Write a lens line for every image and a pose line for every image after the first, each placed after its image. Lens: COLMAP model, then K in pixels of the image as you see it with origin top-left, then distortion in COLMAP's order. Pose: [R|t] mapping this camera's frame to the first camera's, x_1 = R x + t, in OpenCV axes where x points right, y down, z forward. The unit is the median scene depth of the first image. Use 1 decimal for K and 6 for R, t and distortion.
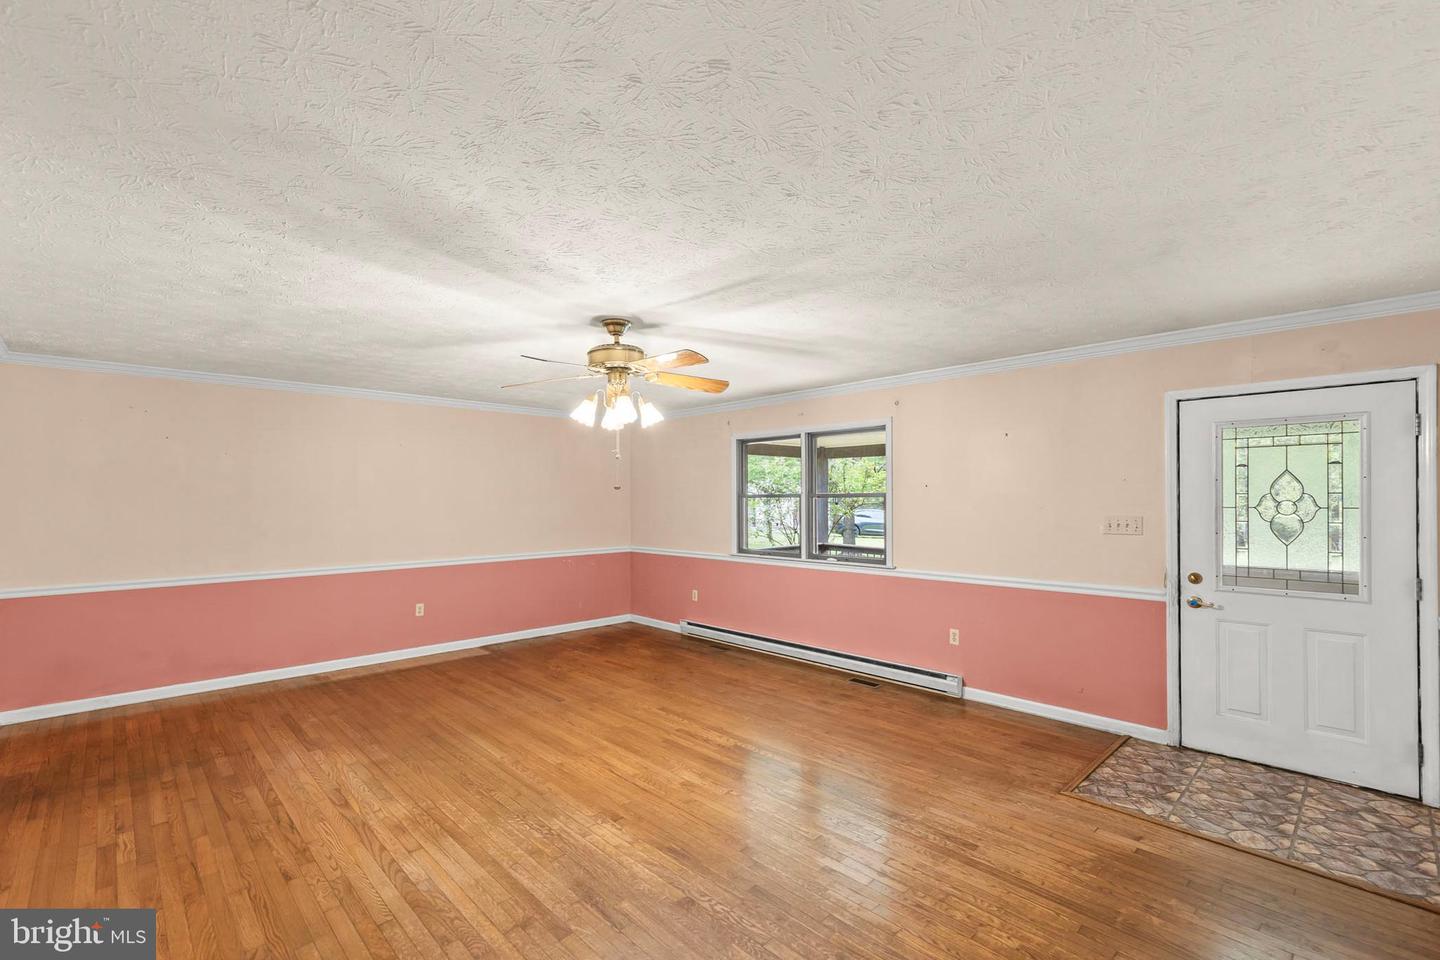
lens RADIAL K [[621.7, 0, 726.8], [0, 621.7, 493.8], [0, 0, 1]] dist [0.002535, -0.000026]
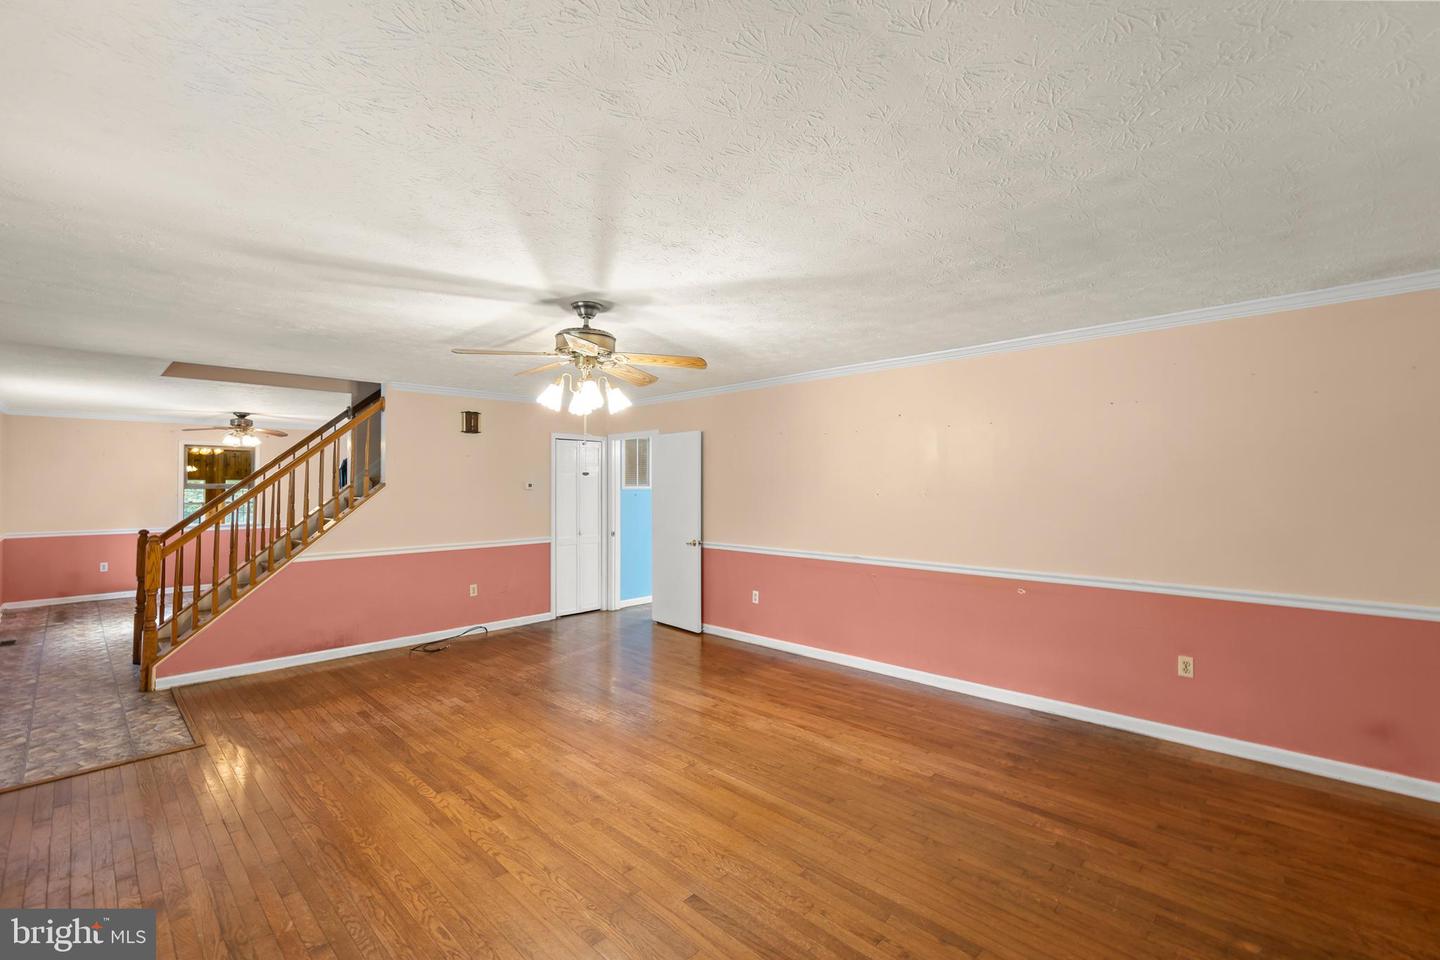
lens RADIAL K [[624.7, 0, 708.7], [0, 624.7, 483.7], [0, 0, 1]] dist [0.001737, 0.000170]
pose [[-0.999971, 0.006359, 0.004146, -0.374413], [0.006328, 0.999953, -0.007362, 0.009856], [-0.004193, -0.007336, -0.999964, 1.977210]]
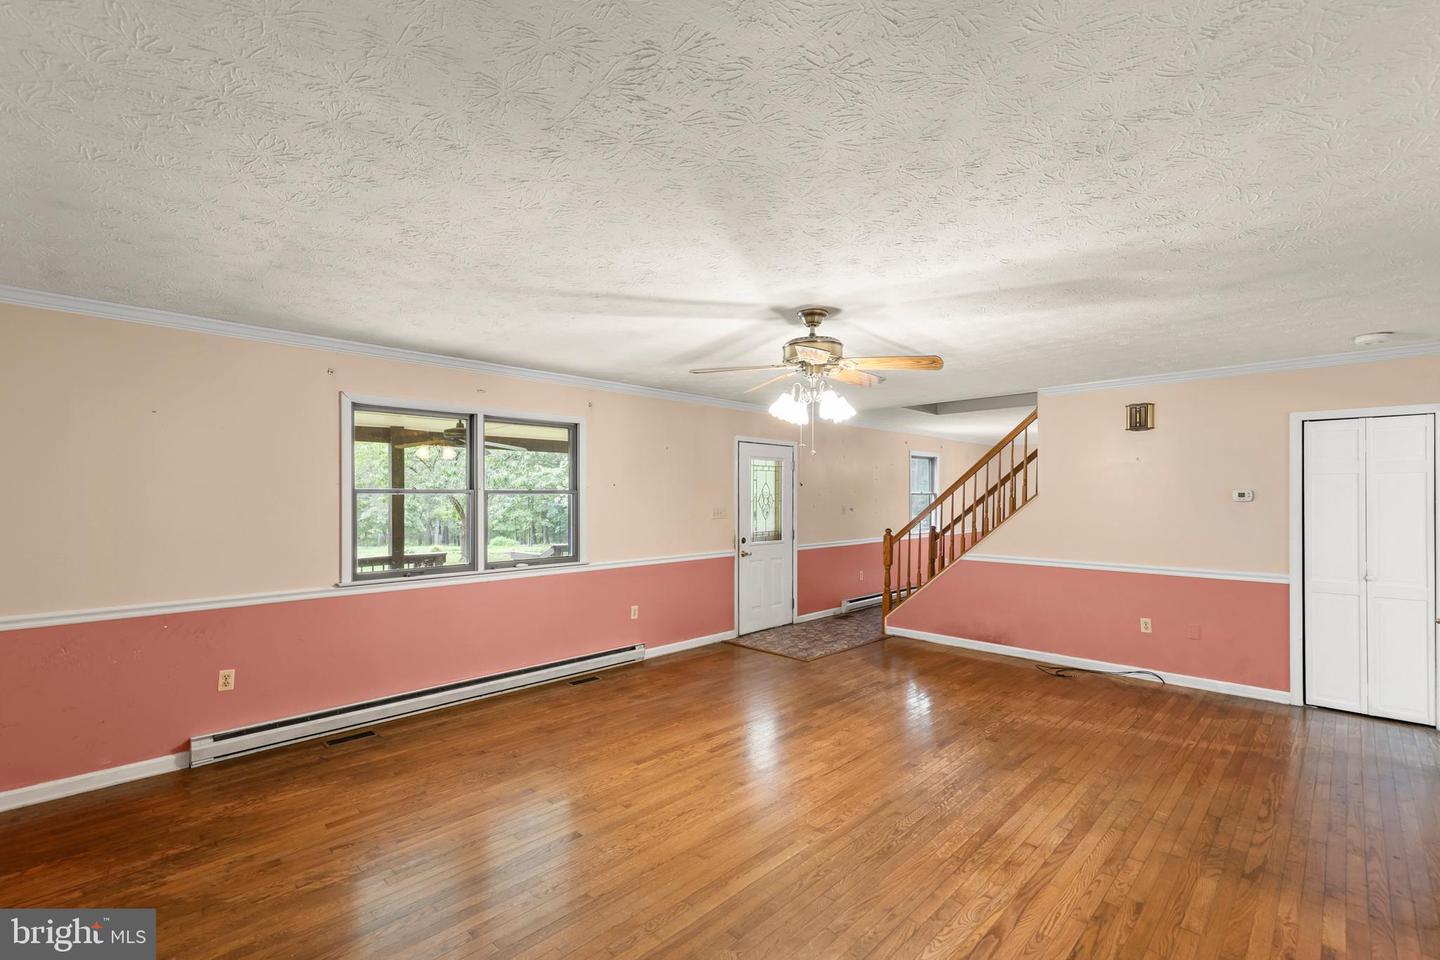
lens RADIAL K [[621.7, 0, 726.8], [0, 621.7, 493.8], [0, 0, 1]] dist [0.002535, -0.000026]
pose [[-0.001947, 0.003887, 0.999991, -1.144539], [-0.006963, 0.999968, -0.003900, 0.007052], [-0.999974, -0.006970, -0.001920, 1.134838]]
